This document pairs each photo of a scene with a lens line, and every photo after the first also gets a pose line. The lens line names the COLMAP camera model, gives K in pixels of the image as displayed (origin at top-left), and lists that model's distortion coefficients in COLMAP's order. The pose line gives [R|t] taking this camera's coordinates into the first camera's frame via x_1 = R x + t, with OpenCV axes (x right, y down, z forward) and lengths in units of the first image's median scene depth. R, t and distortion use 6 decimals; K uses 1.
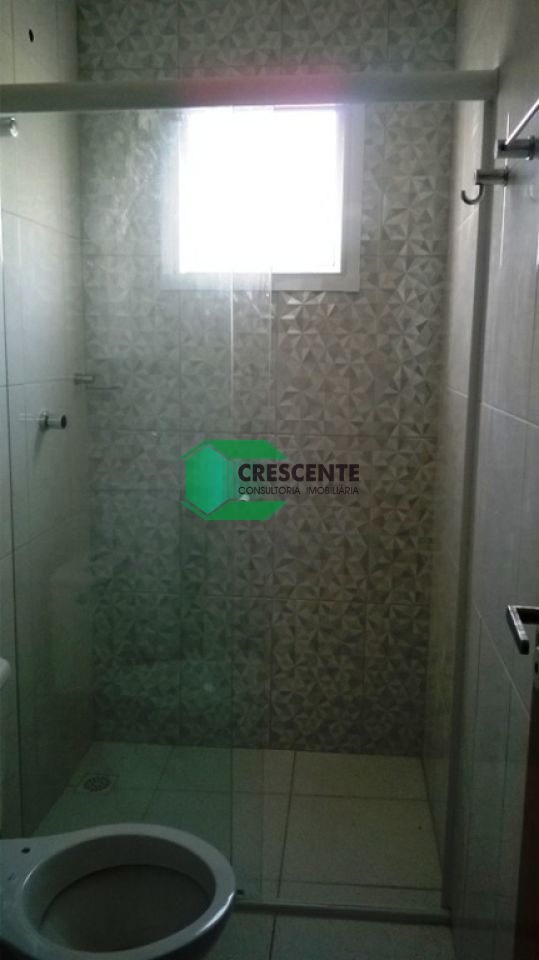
lens RADIAL K [[566.9, 0, 269.6], [0, 566.9, 455.5], [0, 0, 1]] dist [0.026789, -0.000314]
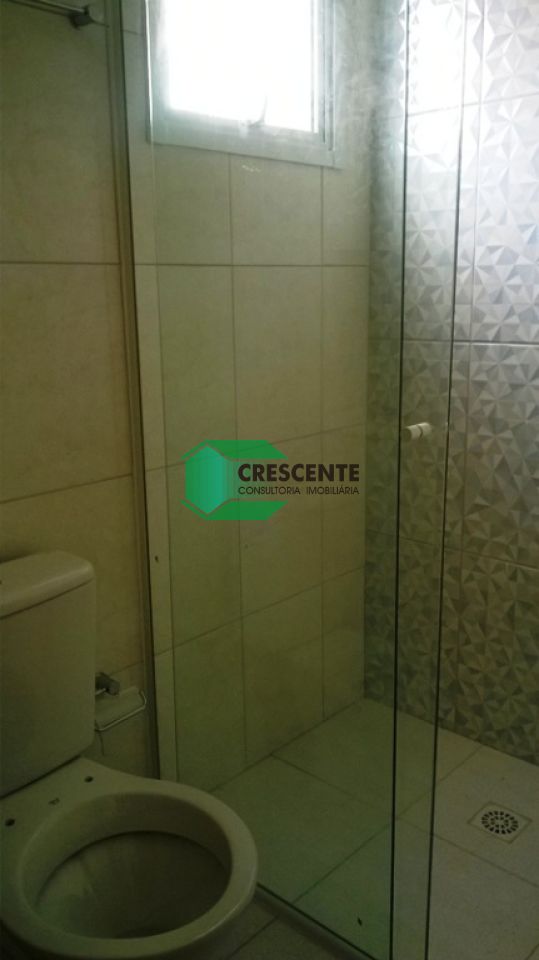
lens RADIAL K [[806.5, 0, 269.5], [0, 806.5, 480.0], [0, 0, 1]] dist [-0.003661, -0.005220]
pose [[0.774867, 0.110355, -0.622417, 0.482957], [-0.035634, 0.990703, 0.131291, 0.013370], [0.631120, -0.079553, 0.771595, -0.033872]]
